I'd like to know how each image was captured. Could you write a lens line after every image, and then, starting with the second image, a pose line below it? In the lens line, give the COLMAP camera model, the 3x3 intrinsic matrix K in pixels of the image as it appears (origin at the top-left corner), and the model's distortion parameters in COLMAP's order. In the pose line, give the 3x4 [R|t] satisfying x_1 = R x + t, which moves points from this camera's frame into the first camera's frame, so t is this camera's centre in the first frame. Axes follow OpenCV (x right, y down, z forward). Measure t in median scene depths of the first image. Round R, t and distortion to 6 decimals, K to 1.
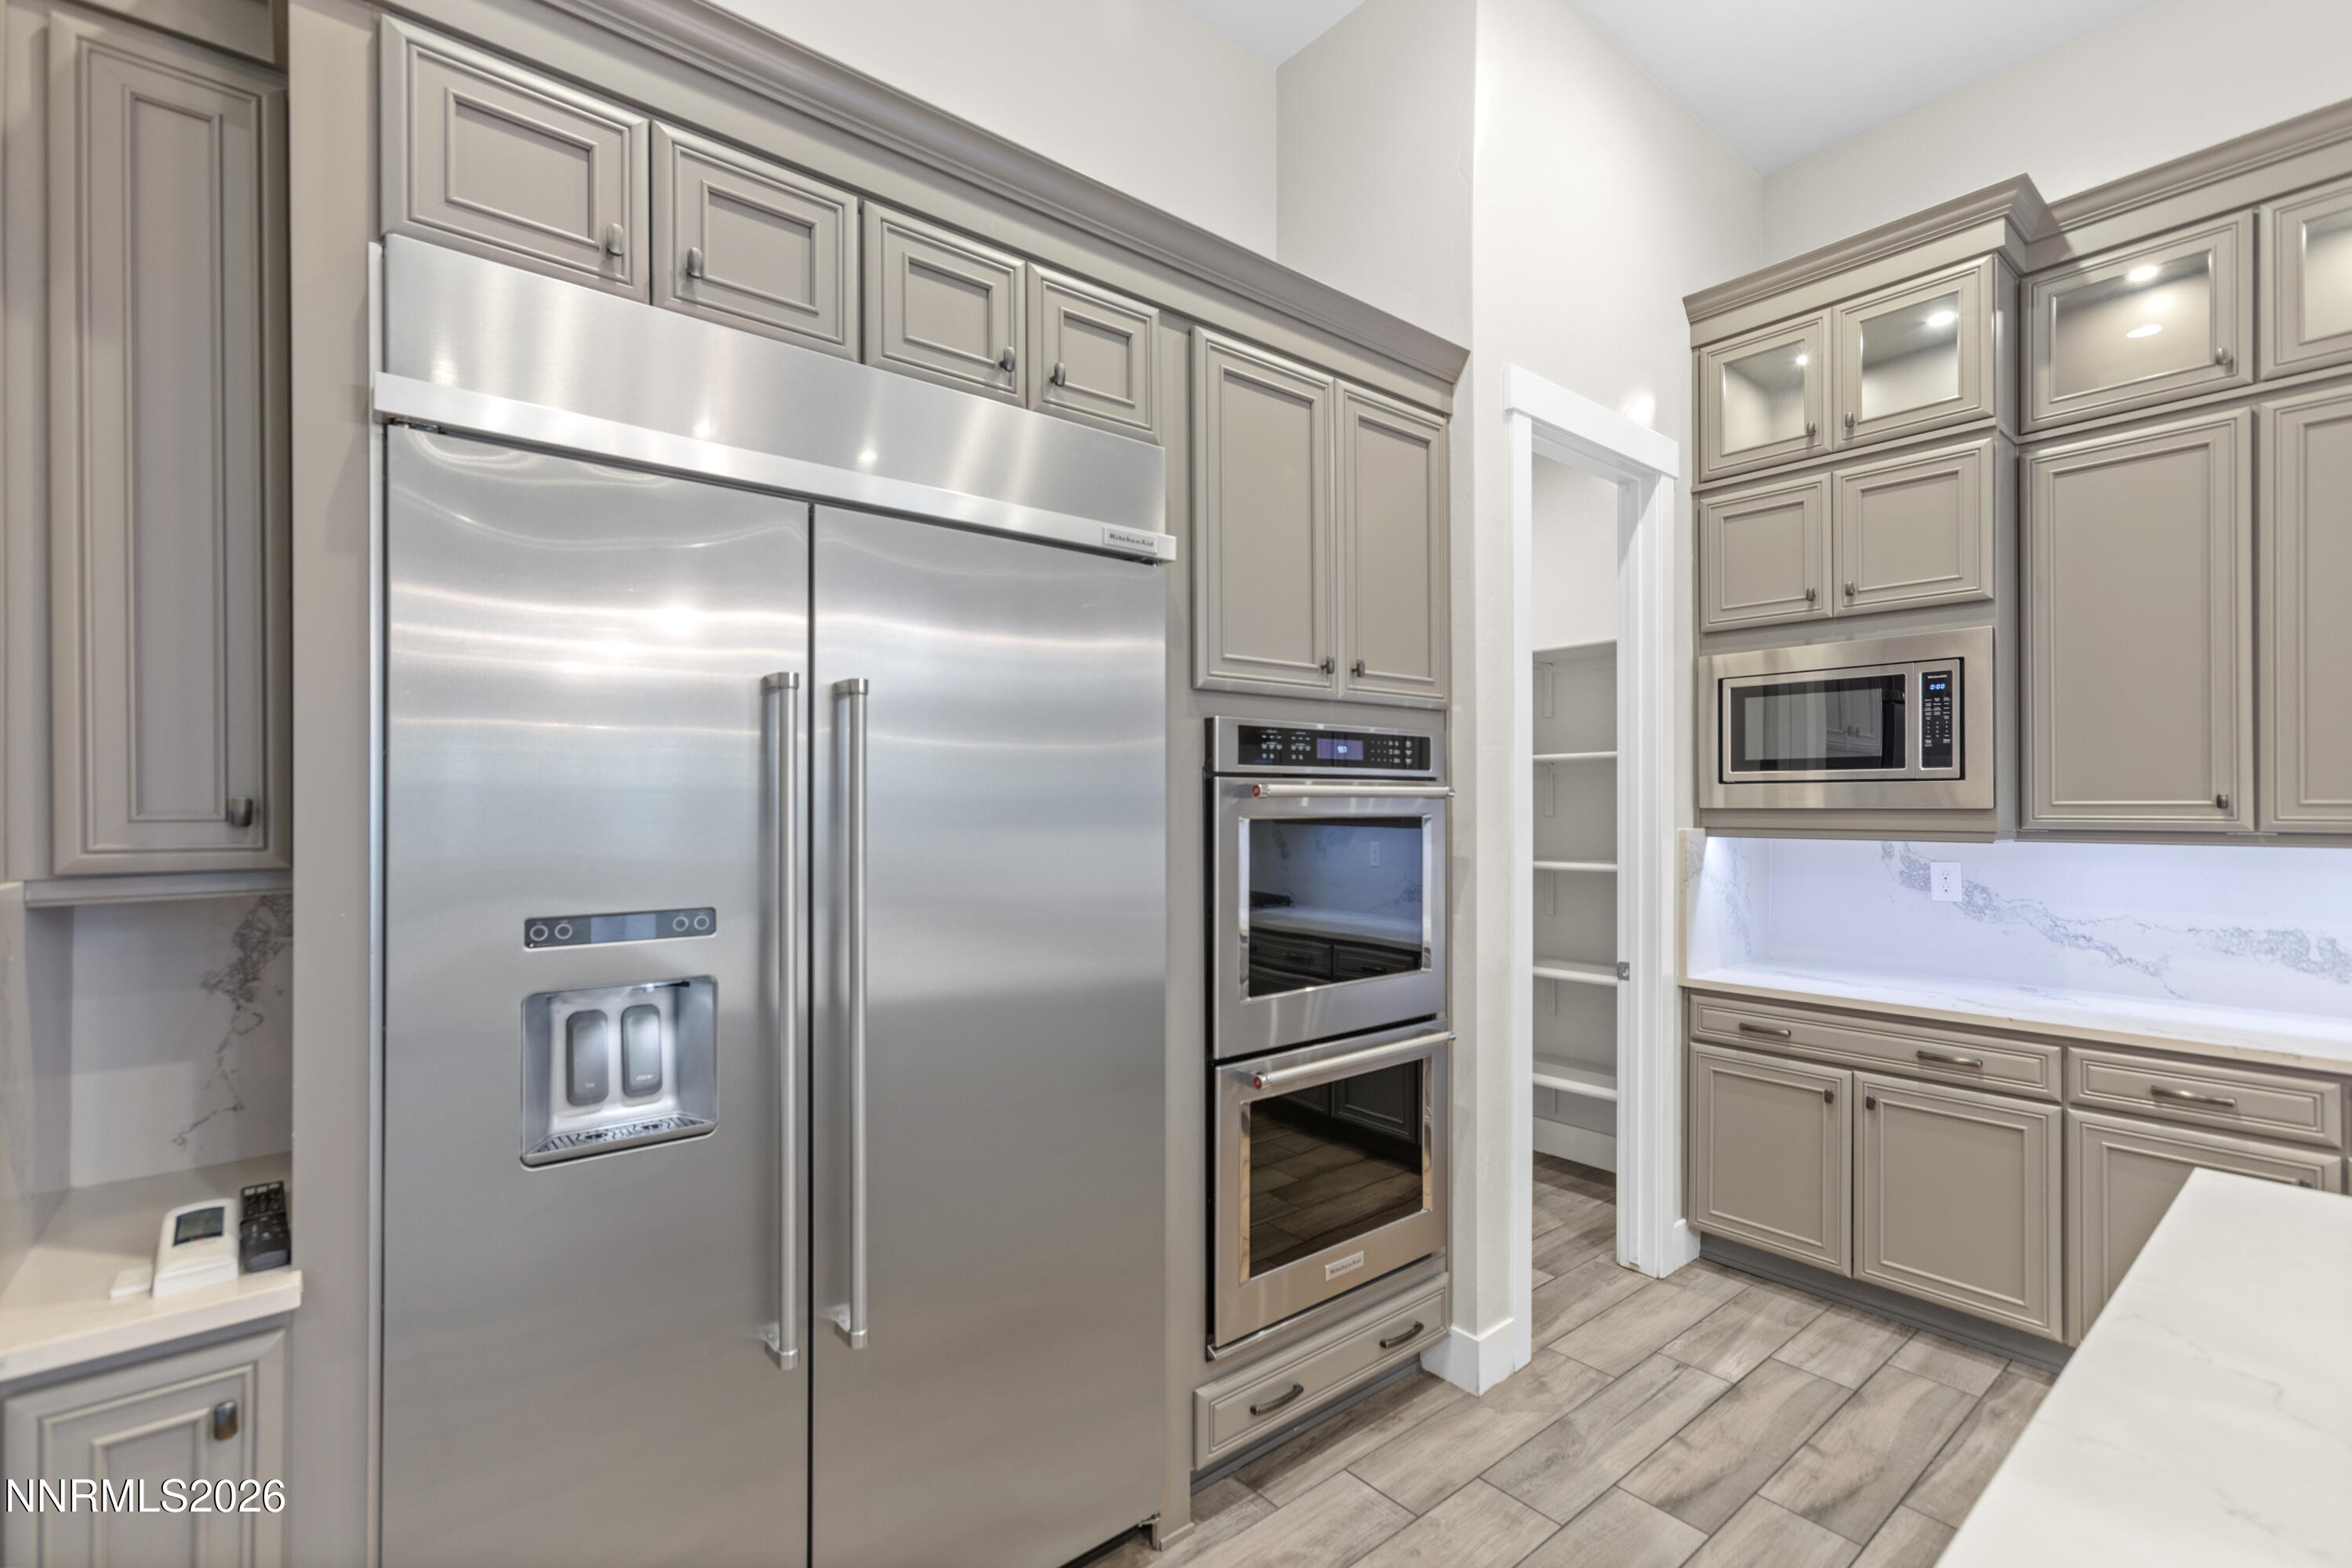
lens RADIAL K [[1061.2, 0, 1175.5], [0, 1061.2, 789.3], [0, 0, 1]] dist [-0.004033, 0.000348]
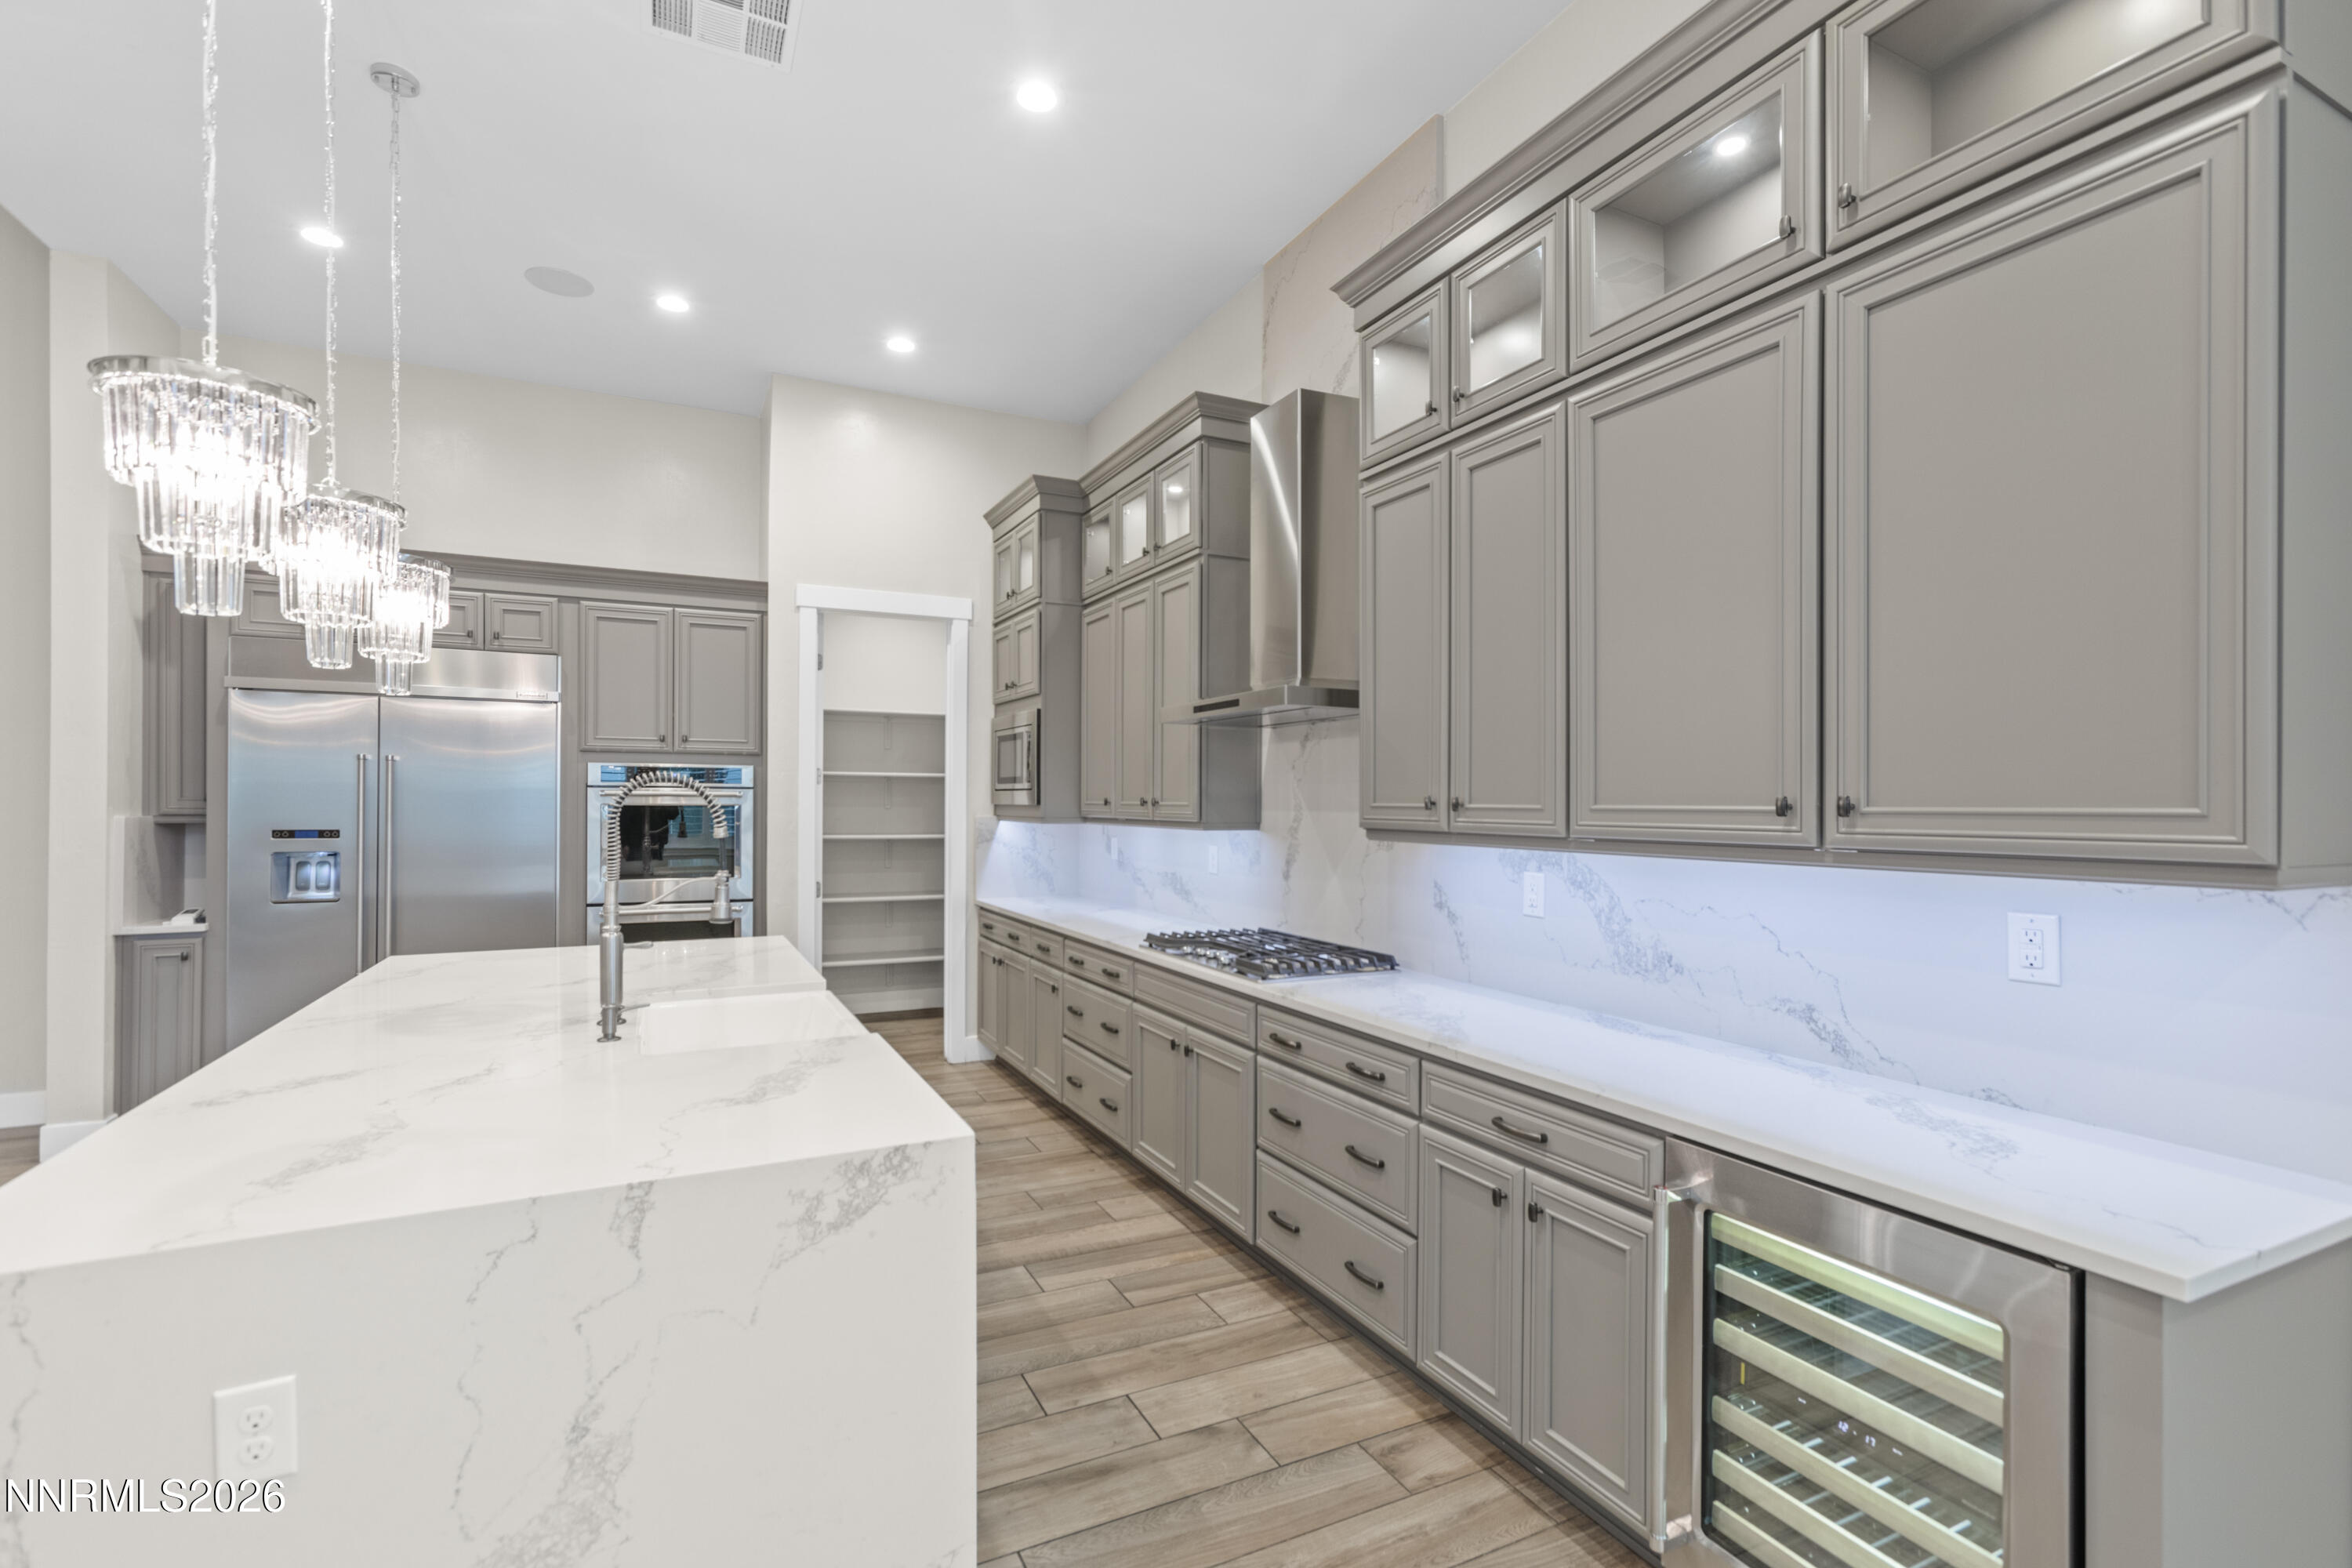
lens RADIAL K [[1061.2, 0, 1173.3], [0, 1061.2, 787.3], [0, 0, 1]] dist [-0.004033, 0.000348]
pose [[0.971820, 0.010795, -0.235477, 2.631629], [-0.009701, 0.999936, 0.005806, -0.053413], [0.235525, -0.003358, 0.971862, -1.419069]]
